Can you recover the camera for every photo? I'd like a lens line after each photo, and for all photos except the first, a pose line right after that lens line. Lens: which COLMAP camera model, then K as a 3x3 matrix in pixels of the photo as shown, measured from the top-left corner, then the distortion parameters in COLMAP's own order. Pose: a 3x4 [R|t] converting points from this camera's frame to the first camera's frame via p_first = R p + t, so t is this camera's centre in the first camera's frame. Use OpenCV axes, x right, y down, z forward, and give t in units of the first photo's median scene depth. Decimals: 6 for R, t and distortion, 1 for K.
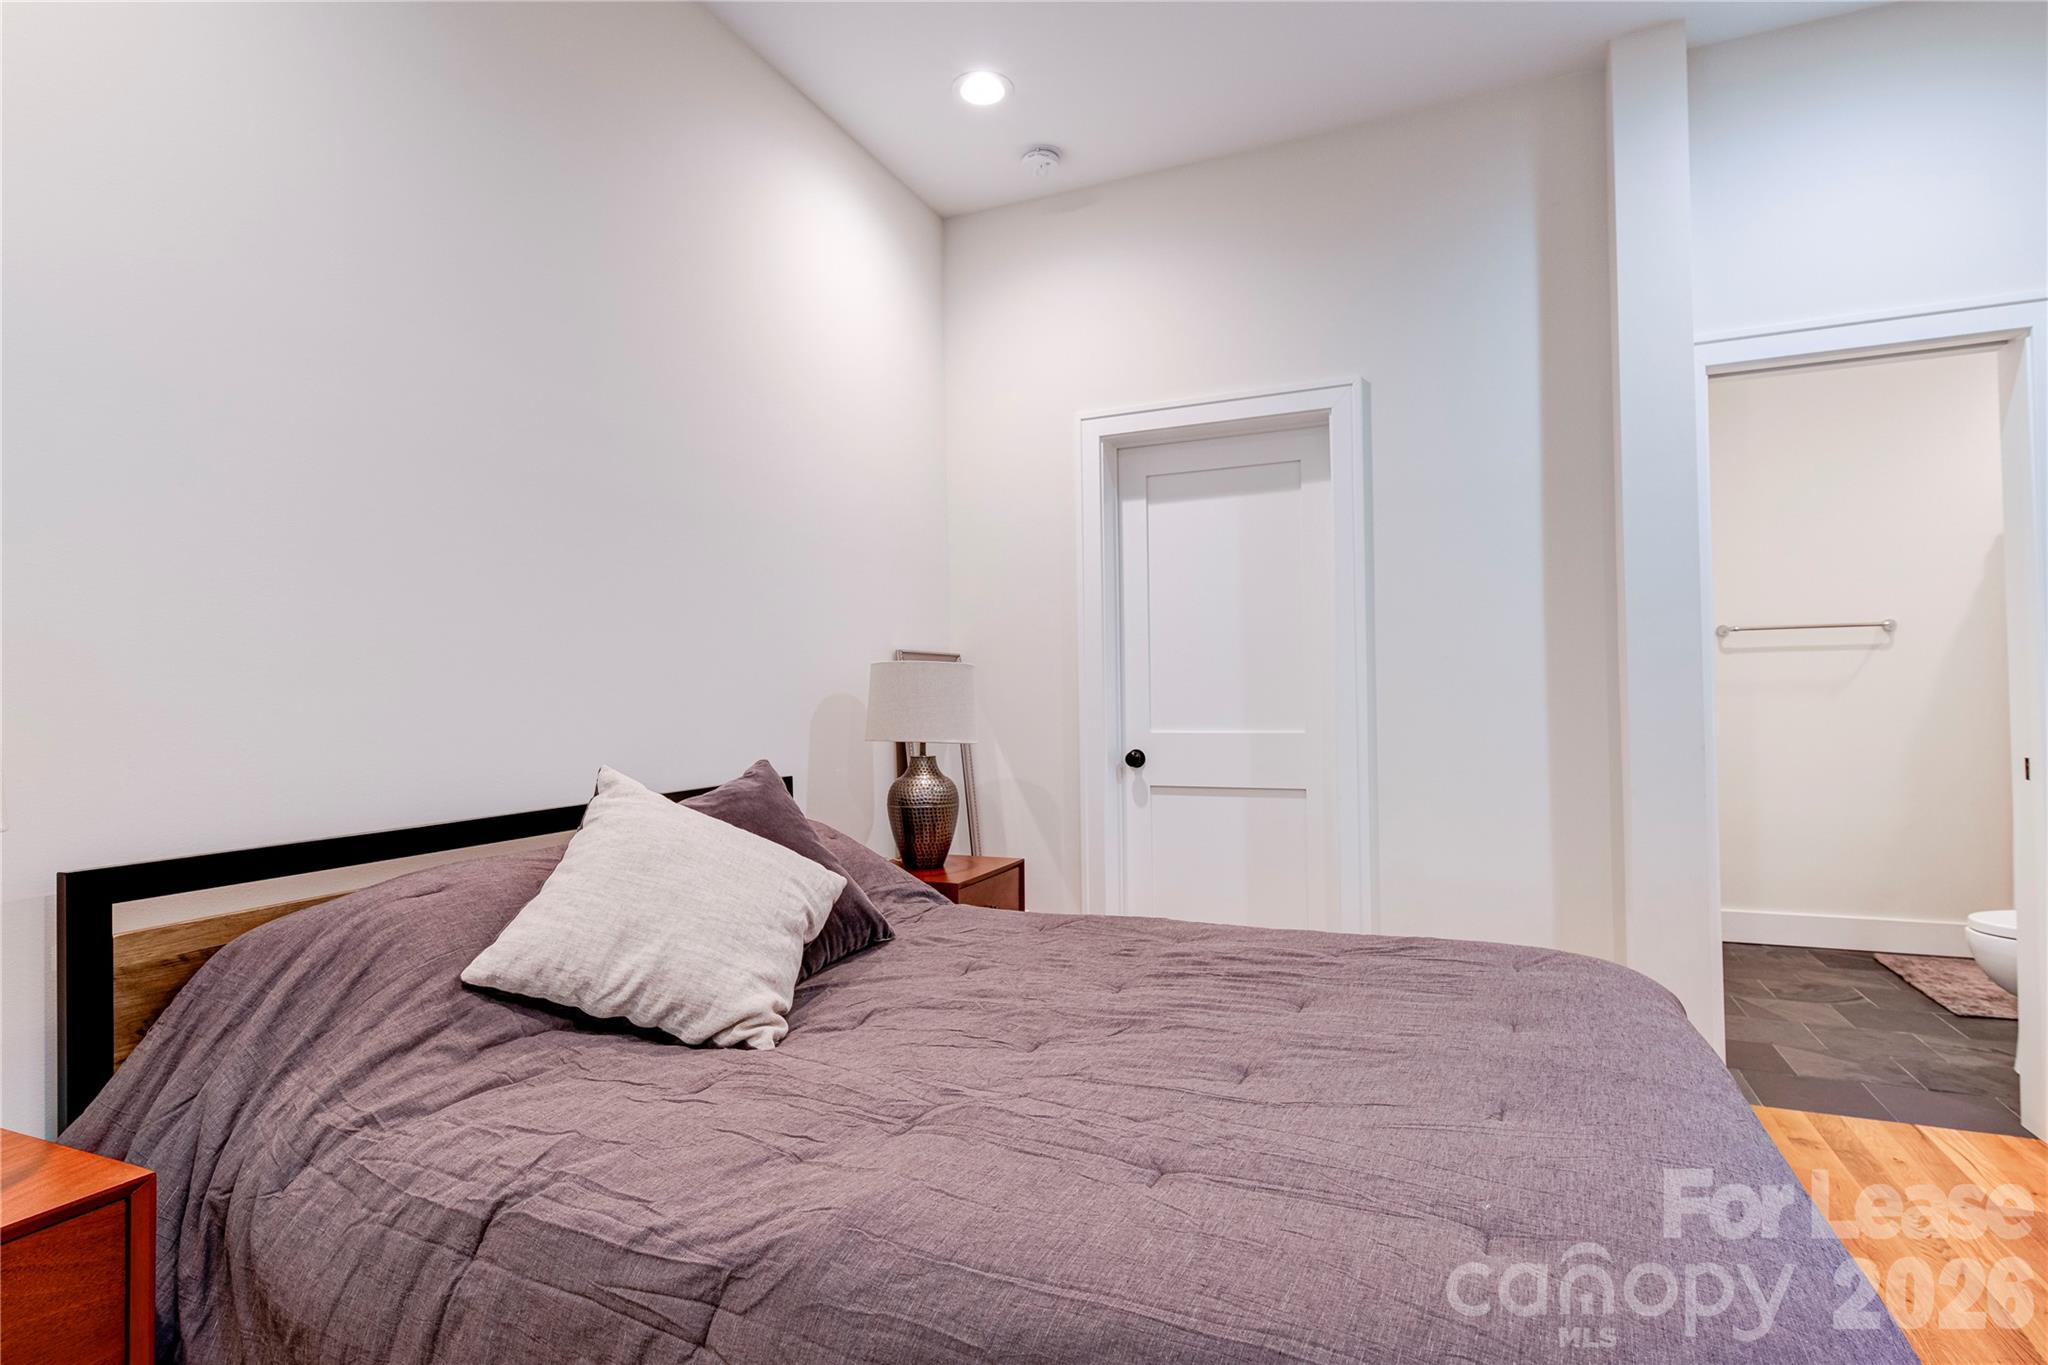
lens RADIAL K [[1040.6, 0, 1036.7], [0, 1040.6, 676.0], [0, 0, 1]] dist [0.017898, -0.007929]
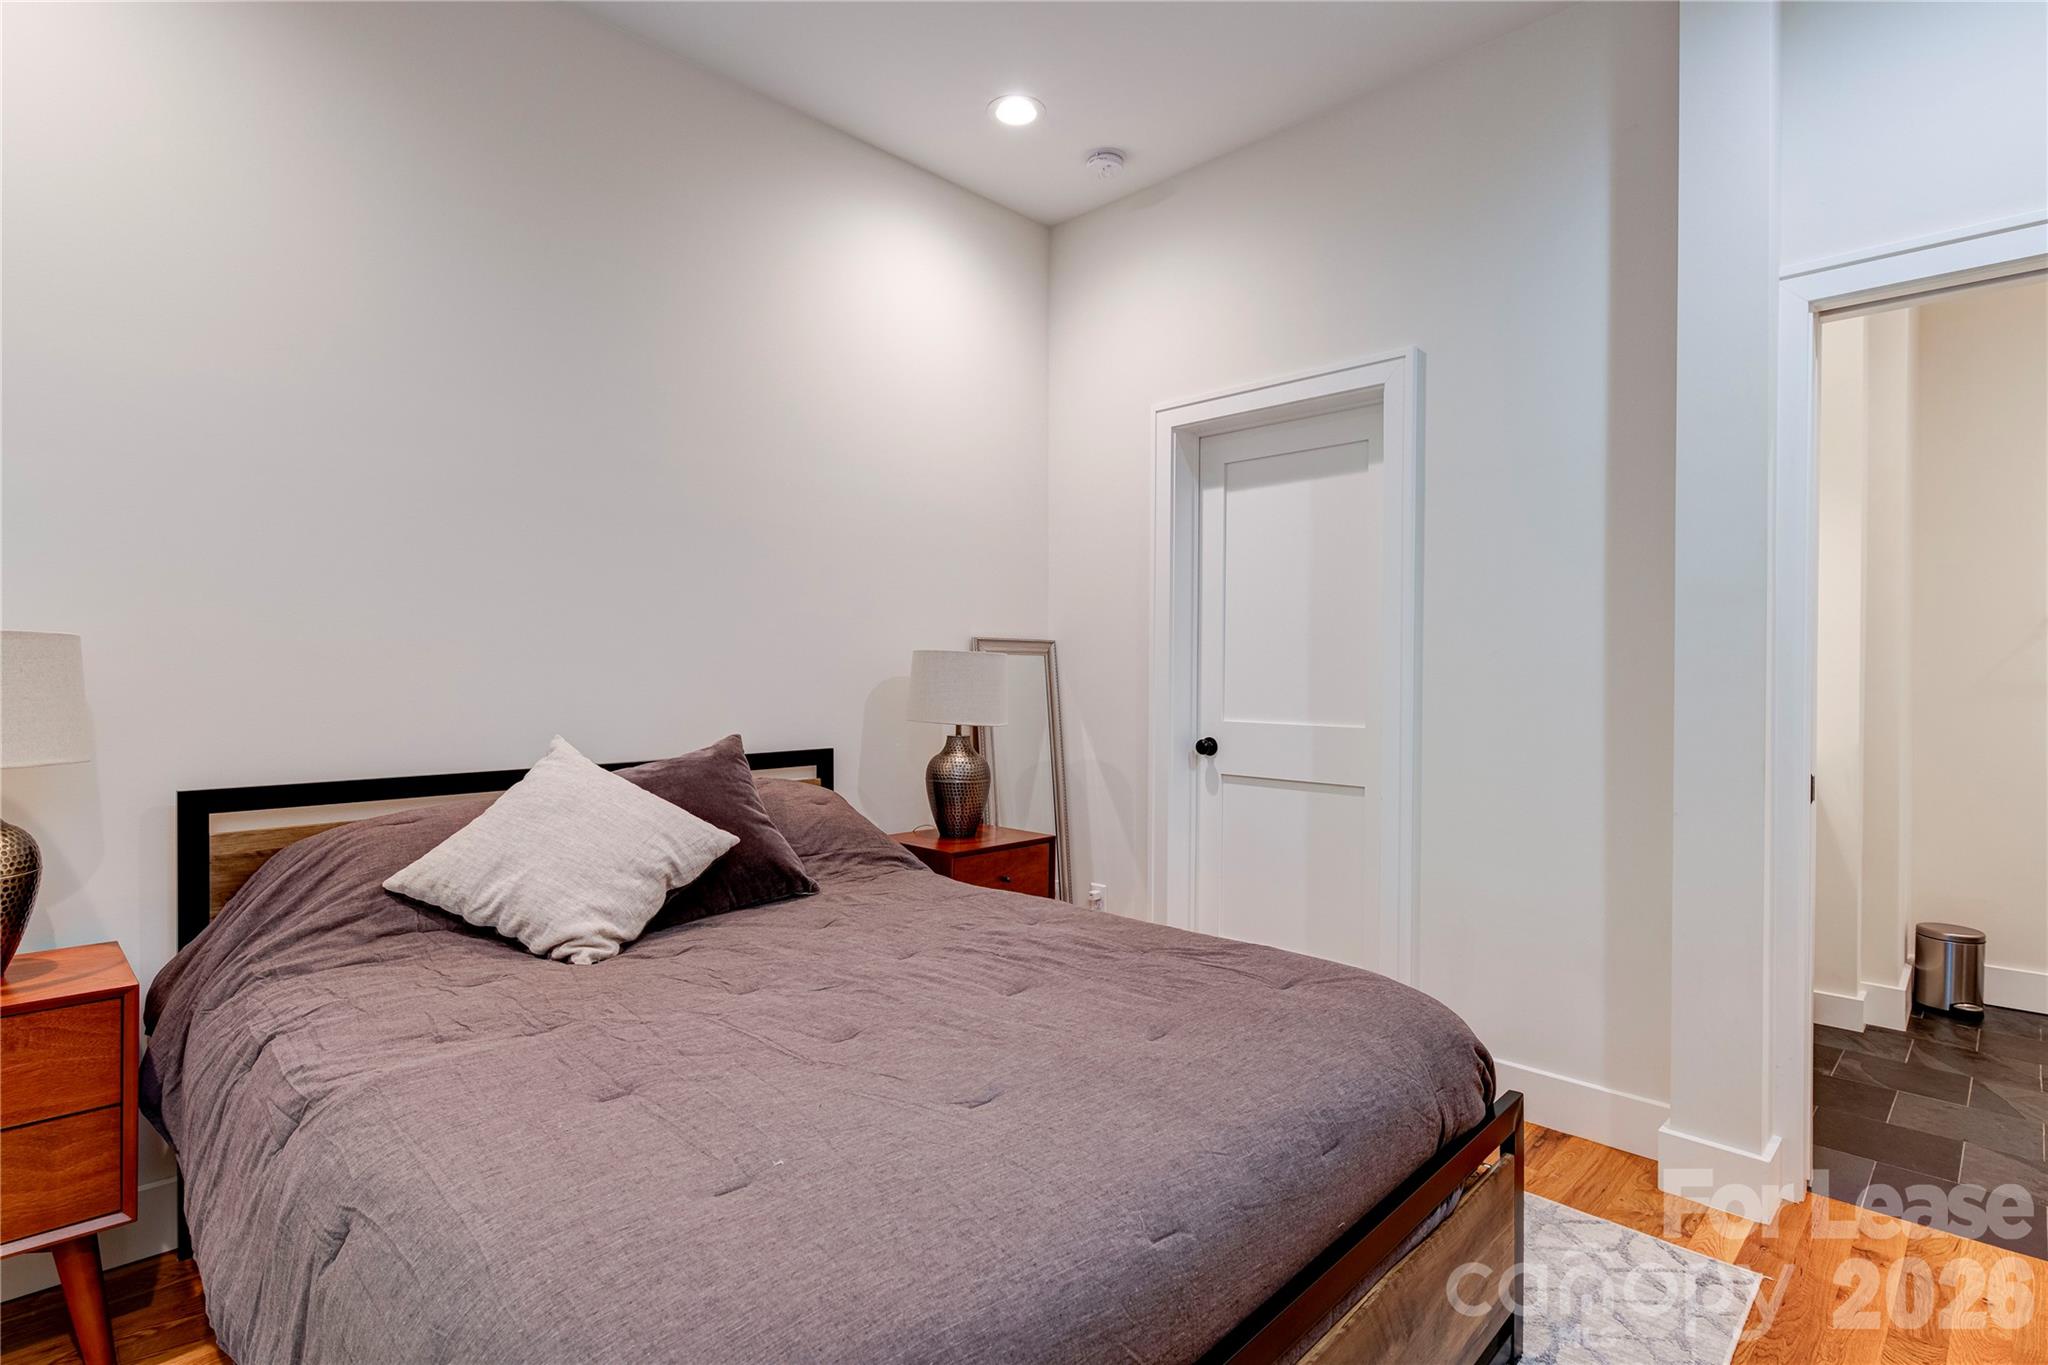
lens RADIAL K [[1016.5, 0, 1030.3], [0, 1016.5, 677.6], [0, 0, 1]] dist [0.016376, -0.007221]
pose [[0.930150, 0.022325, -0.366500, 0.687336], [-0.011856, 0.999455, 0.030792, -0.036249], [0.366987, -0.024296, 0.929909, 0.052864]]
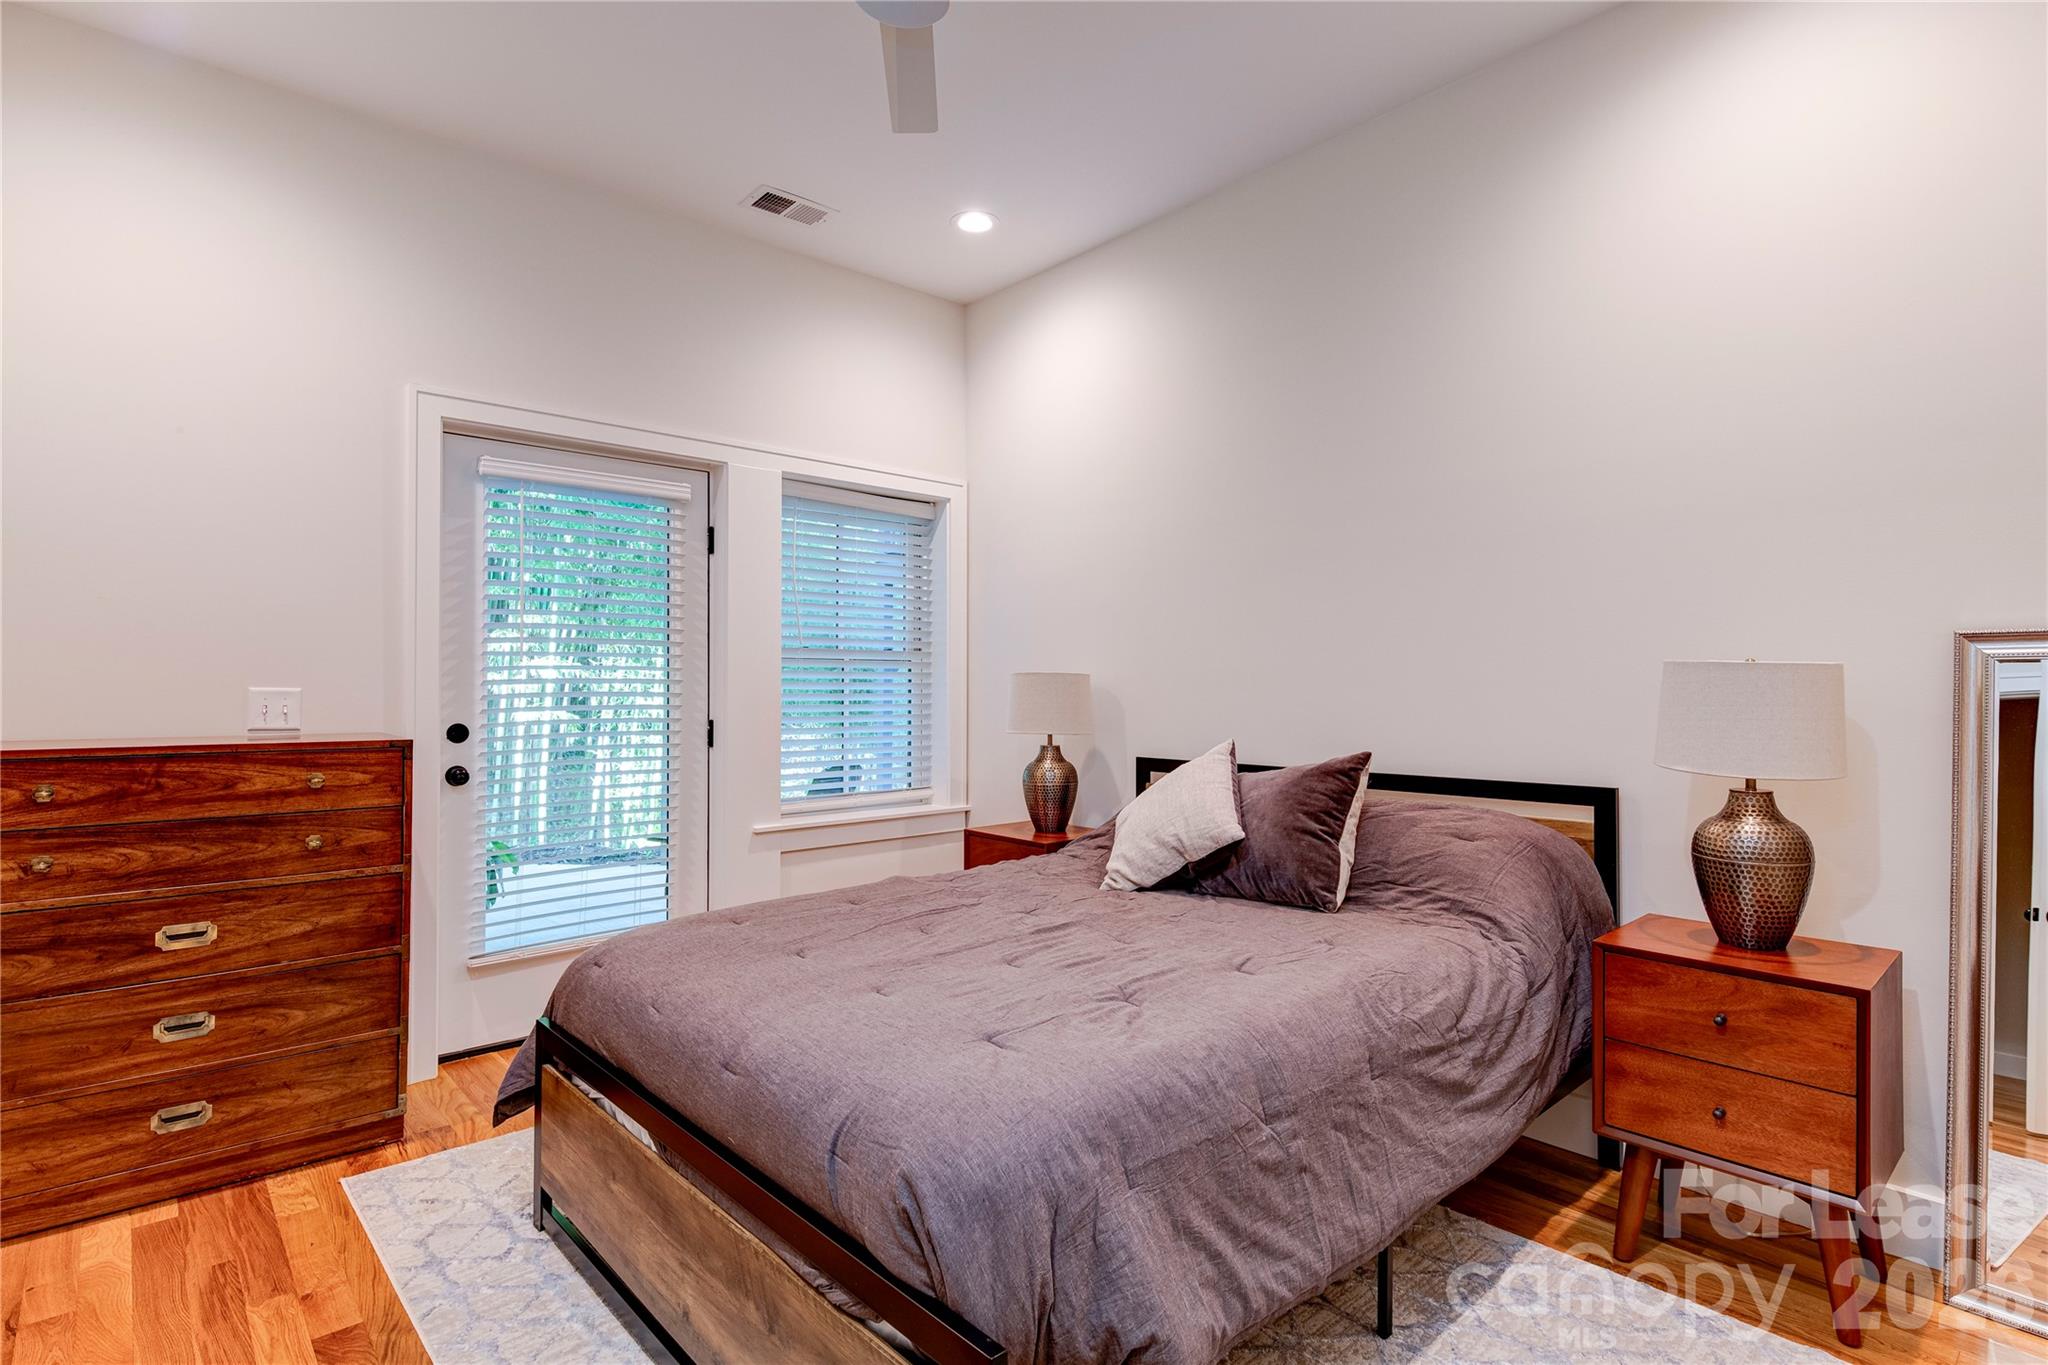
lens RADIAL K [[1016.5, 0, 1030.3], [0, 1016.5, 677.6], [0, 0, 1]] dist [0.016376, -0.007221]
pose [[-0.430579, 0.014925, -0.902429, 1.431050], [0.026666, 0.999637, 0.003809, -0.033323], [0.902159, -0.022424, -0.430821, 1.660530]]
